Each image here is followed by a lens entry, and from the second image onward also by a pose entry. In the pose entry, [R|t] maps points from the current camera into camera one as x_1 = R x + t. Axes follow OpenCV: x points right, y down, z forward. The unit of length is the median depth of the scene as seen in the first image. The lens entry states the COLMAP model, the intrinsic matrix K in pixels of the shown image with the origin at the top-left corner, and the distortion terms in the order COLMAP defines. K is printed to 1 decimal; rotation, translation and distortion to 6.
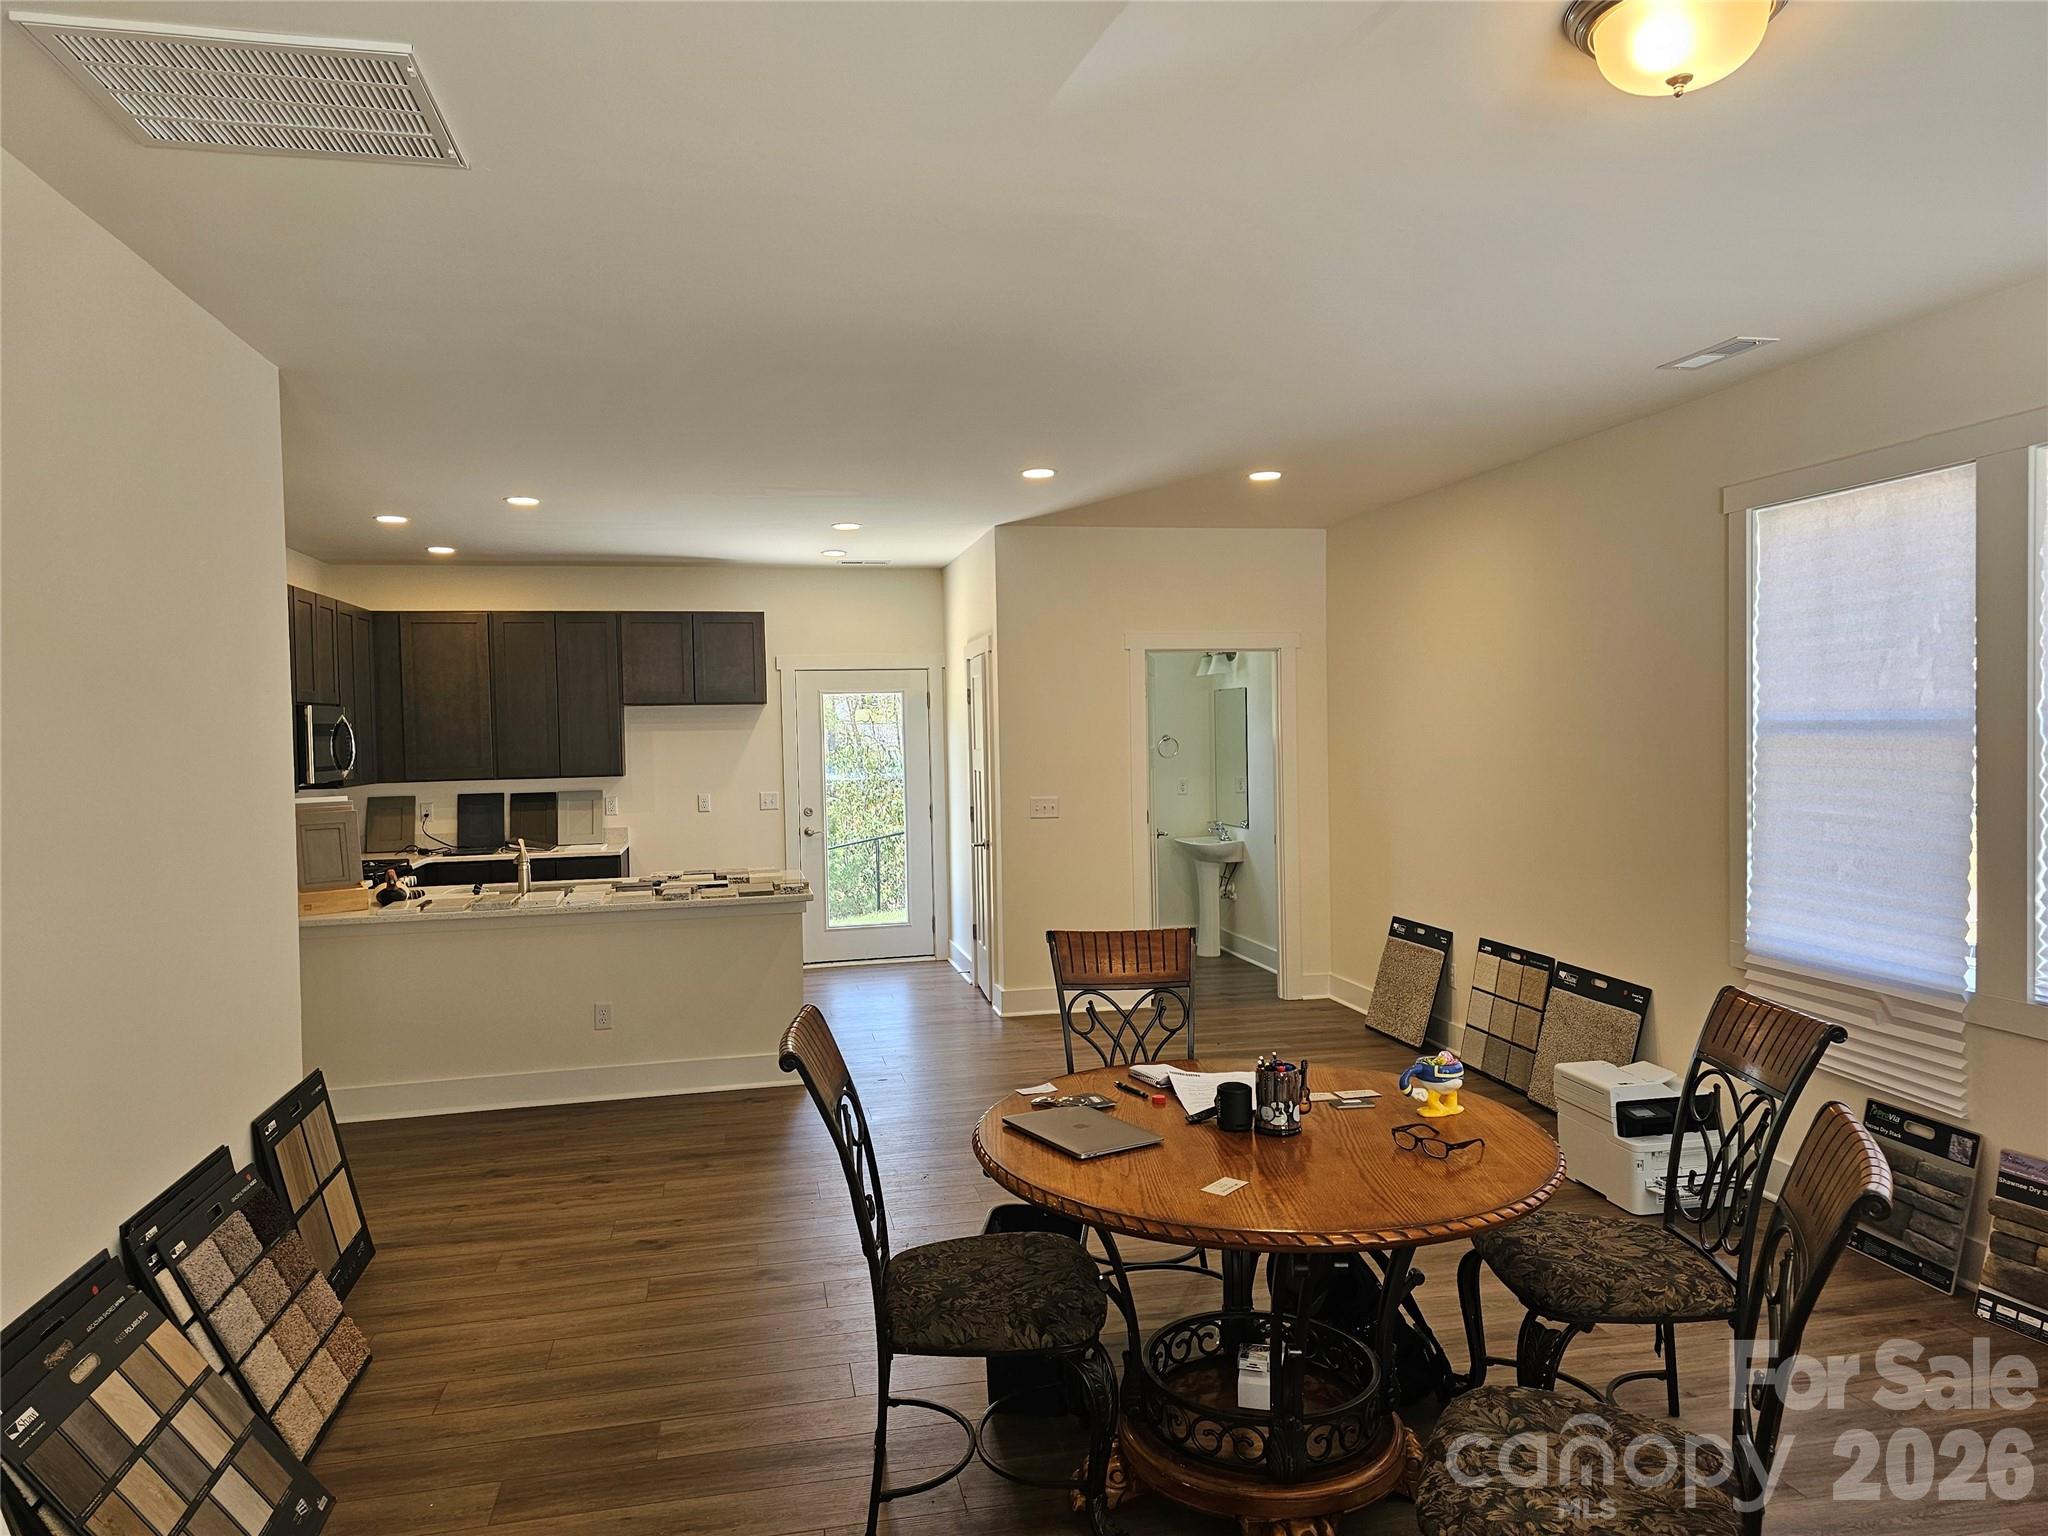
lens RADIAL K [[1376.0, 0, 1029.4], [0, 1376.0, 782.5], [0, 0, 1]] dist [0.062582, -0.006578]
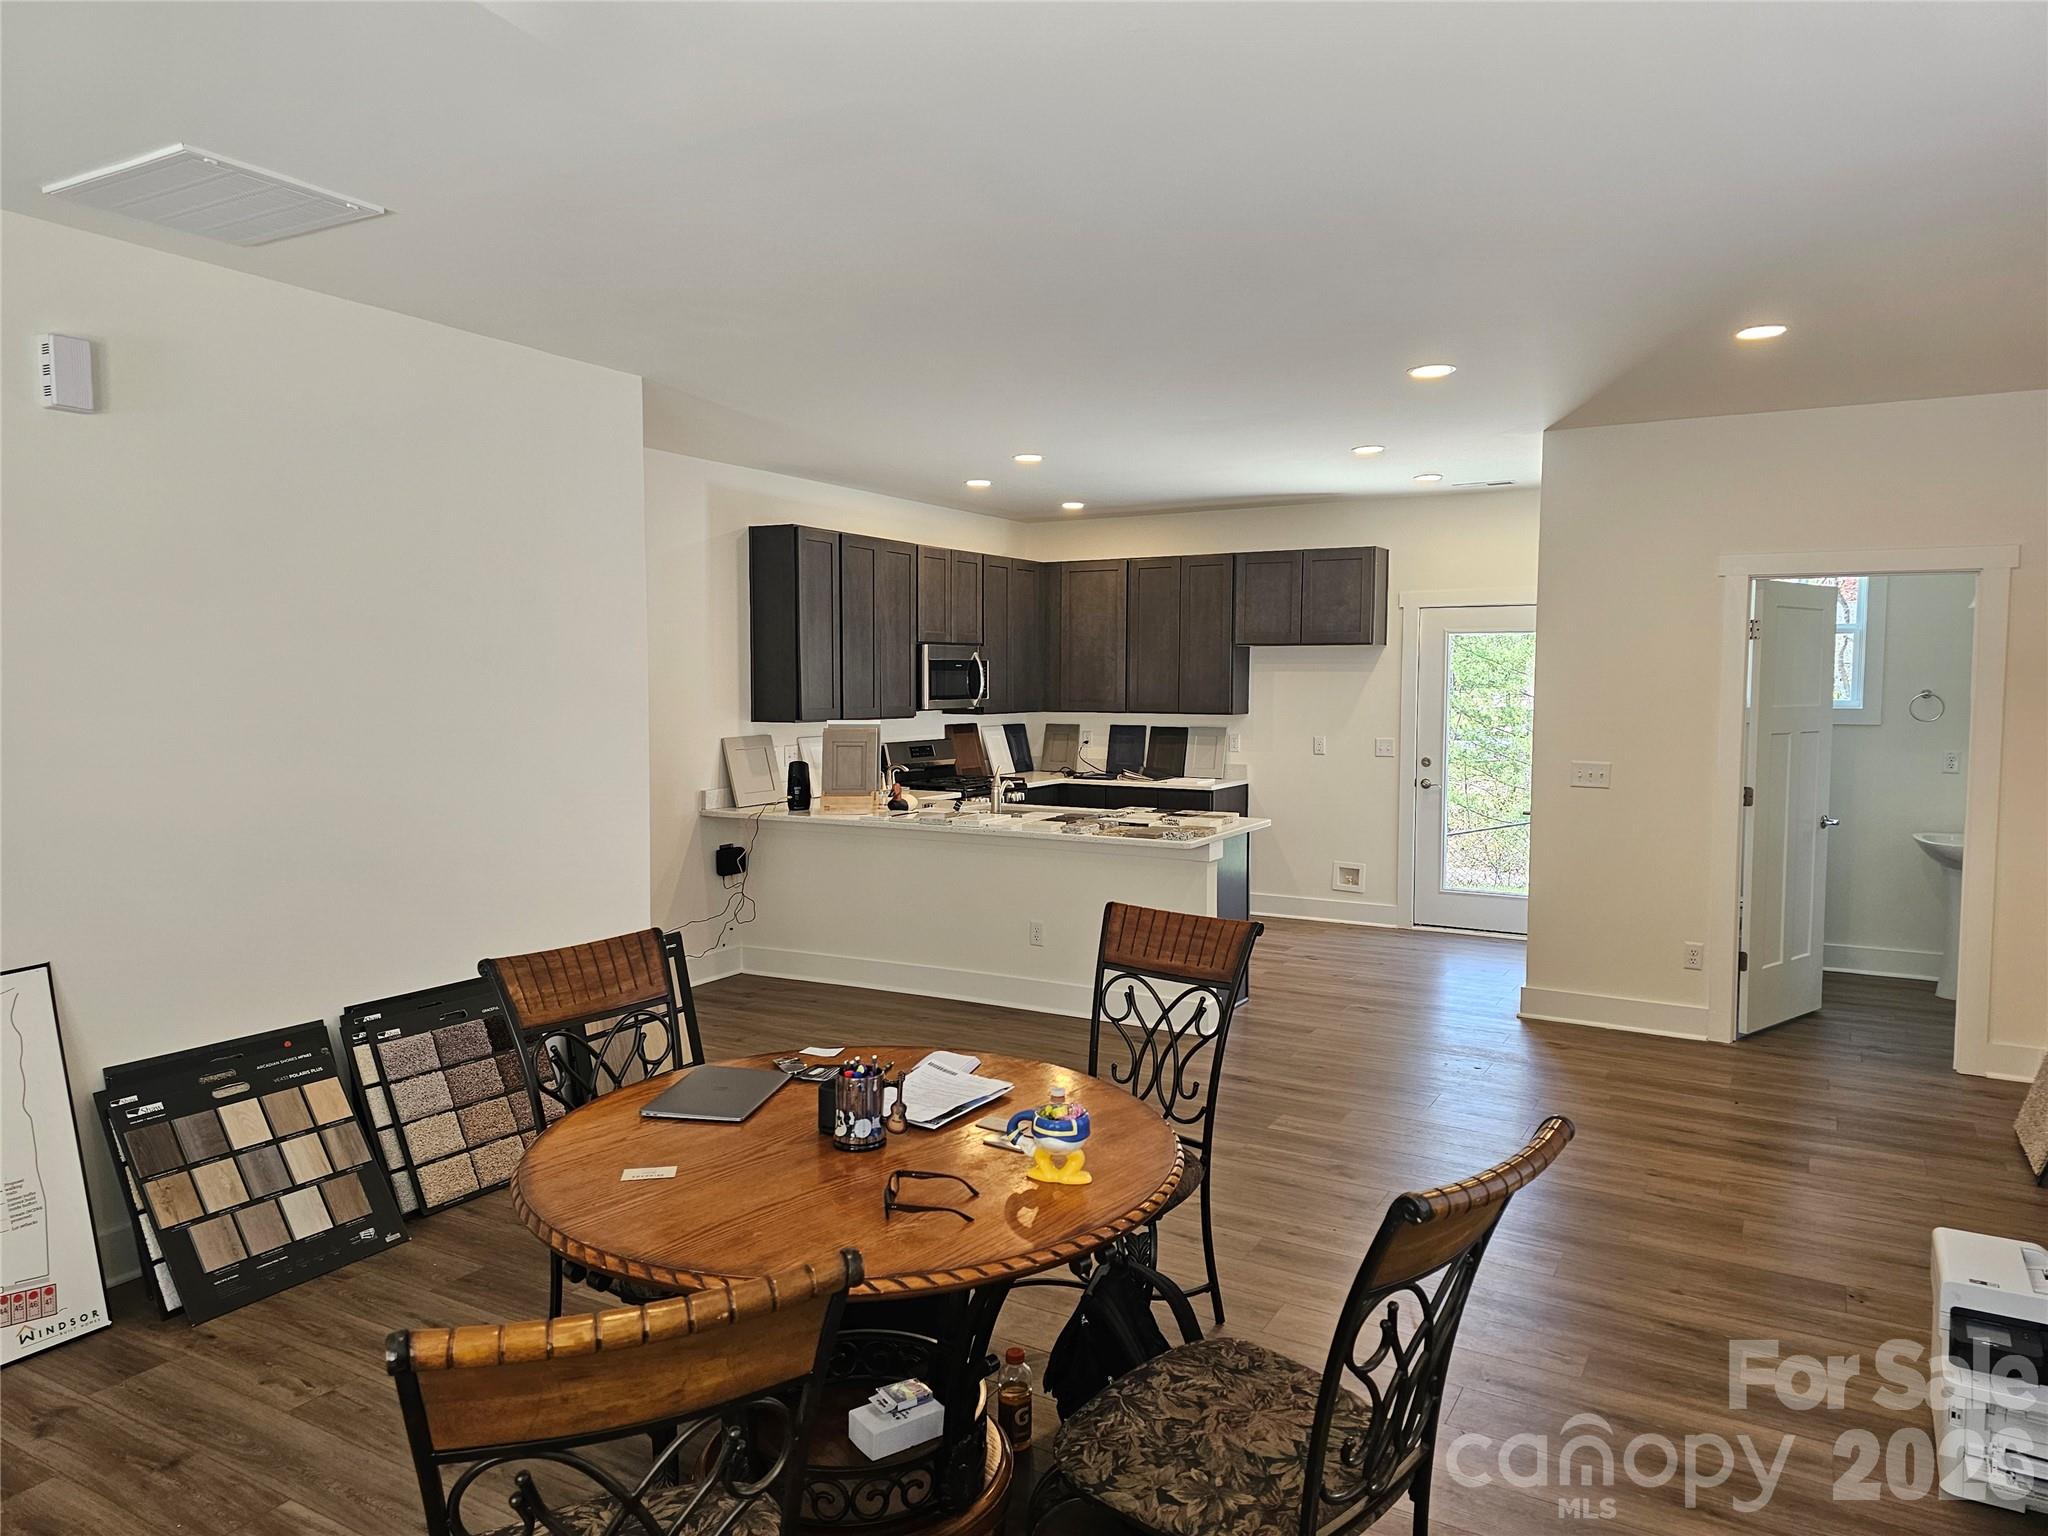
lens RADIAL K [[1376.0, 0, 1026.9], [0, 1376.0, 751.1], [0, 0, 1]] dist [0.062582, -0.006578]
pose [[0.737575, 0.060026, -0.672593, 0.419555], [-0.043917, 0.998197, 0.040924, -0.018687], [0.673836, -0.000646, 0.738881, 0.214107]]
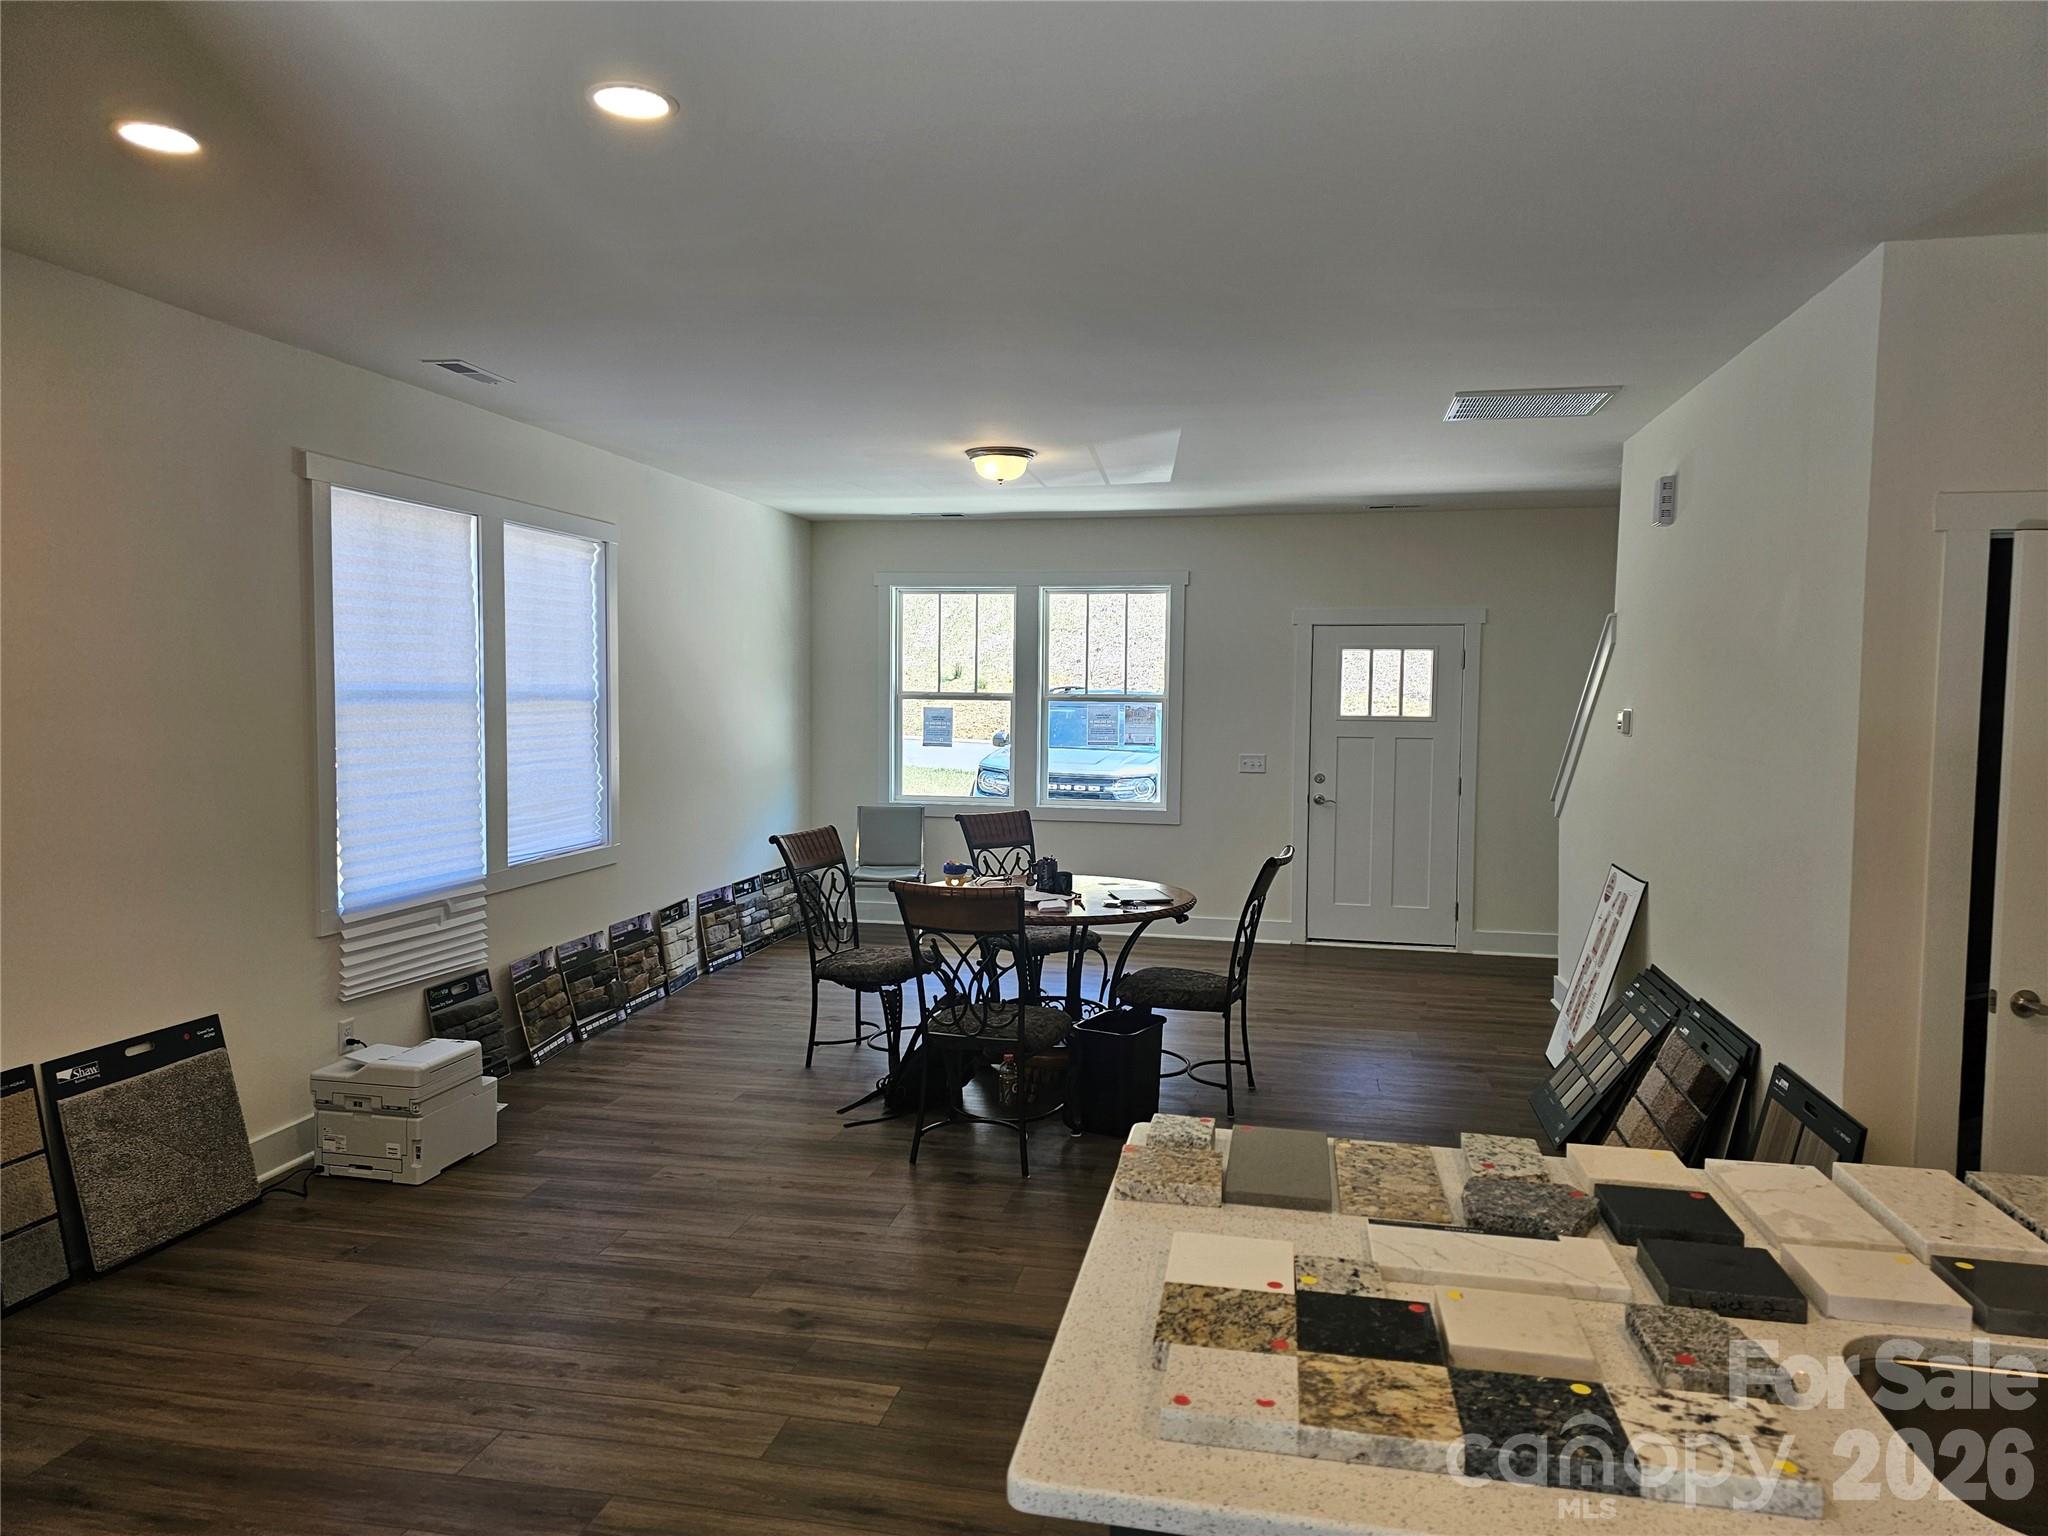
lens RADIAL K [[1376.0, 0, 1029.5], [0, 1376.0, 766.2], [0, 0, 1]] dist [0.062582, -0.006578]
pose [[-0.922788, -0.009613, 0.385189, -0.286354], [0.024723, 0.996152, 0.084088, -0.050417], [-0.384515, 0.087119, -0.918999, 1.419524]]
